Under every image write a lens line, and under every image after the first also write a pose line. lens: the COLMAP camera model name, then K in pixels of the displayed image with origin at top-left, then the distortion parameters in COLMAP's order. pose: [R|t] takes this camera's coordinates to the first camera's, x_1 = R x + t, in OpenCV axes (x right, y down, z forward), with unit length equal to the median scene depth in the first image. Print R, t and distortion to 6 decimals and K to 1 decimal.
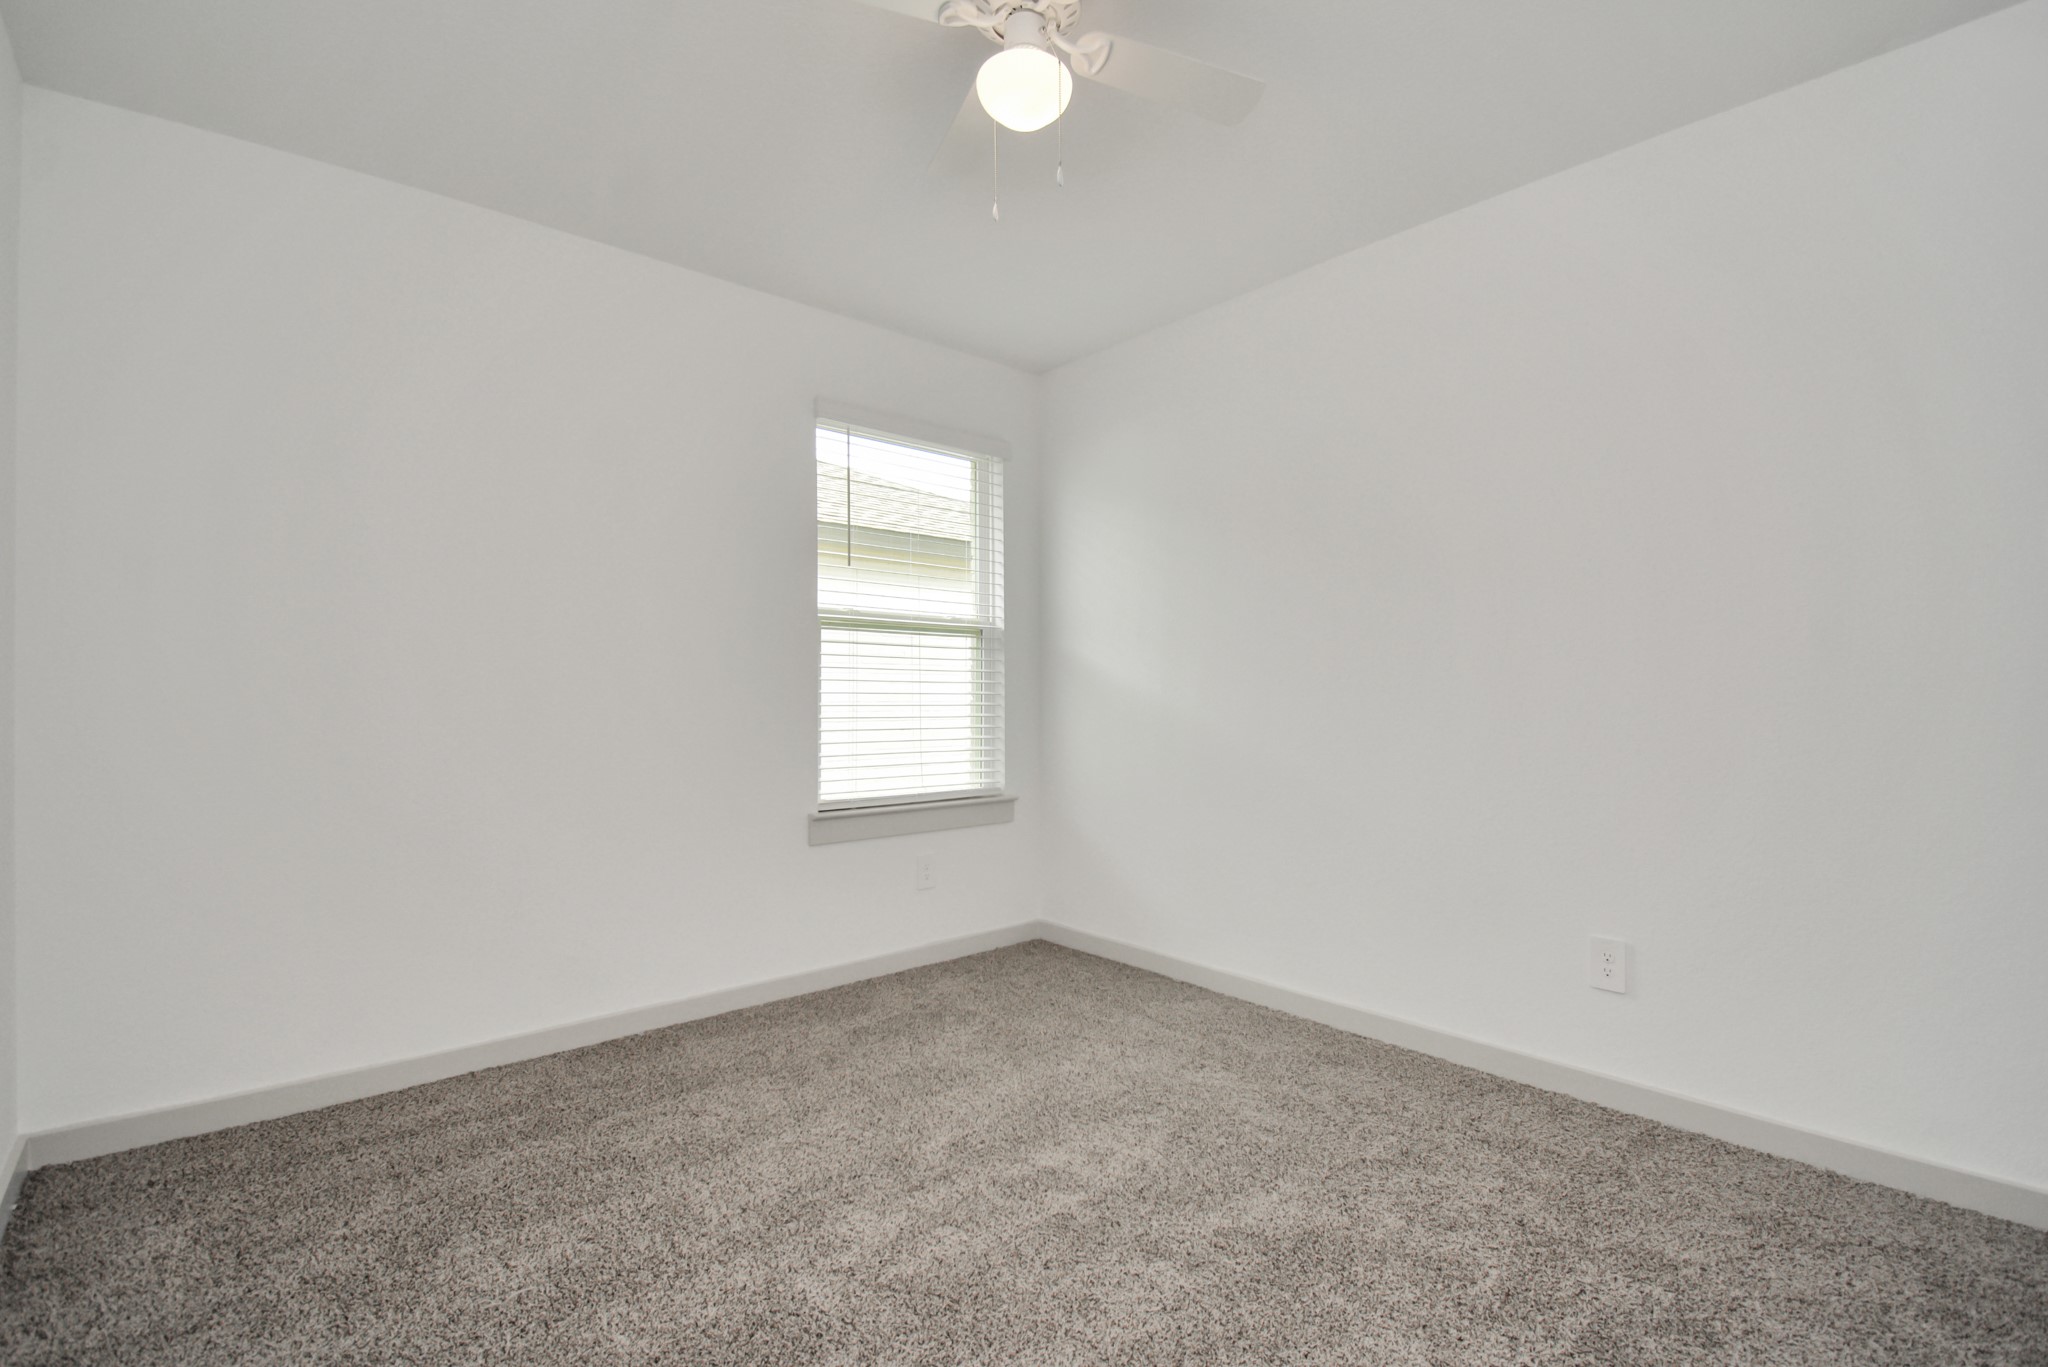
lens RADIAL K [[938.2, 0, 1023.7], [0, 938.2, 693.9], [0, 0, 1]] dist [0.002612, 0.000296]
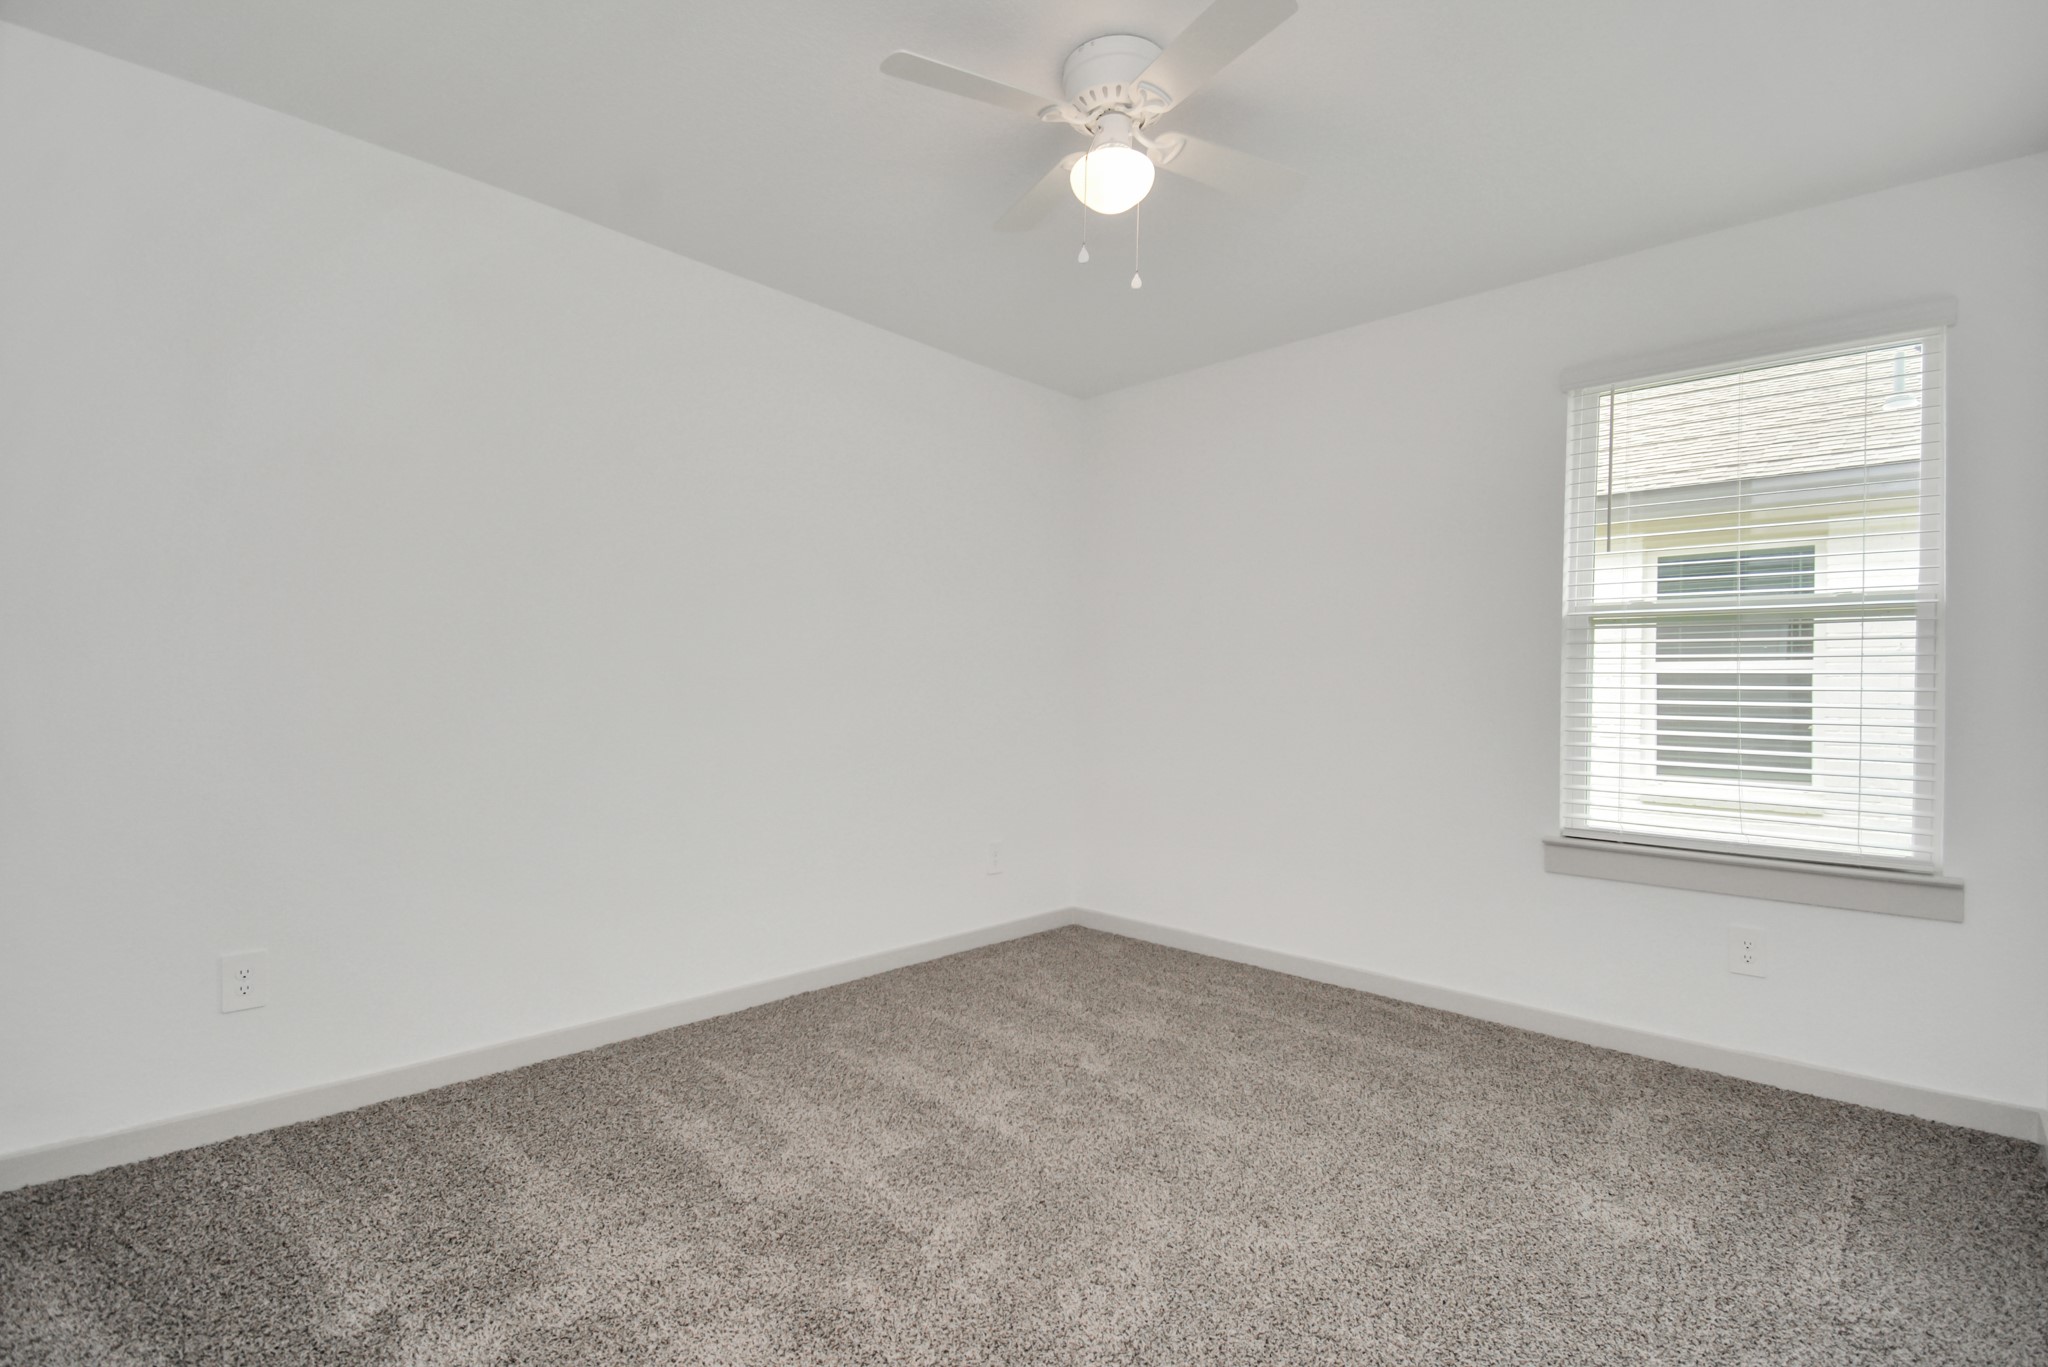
lens RADIAL K [[938.2, 0, 1023.7], [0, 938.2, 693.9], [0, 0, 1]] dist [0.002612, 0.000296]
pose [[0.140955, -0.000138, -0.990016, 0.509607], [-0.018137, 0.999832, -0.002721, 0.002460], [0.989850, 0.018340, 0.140929, 0.325386]]
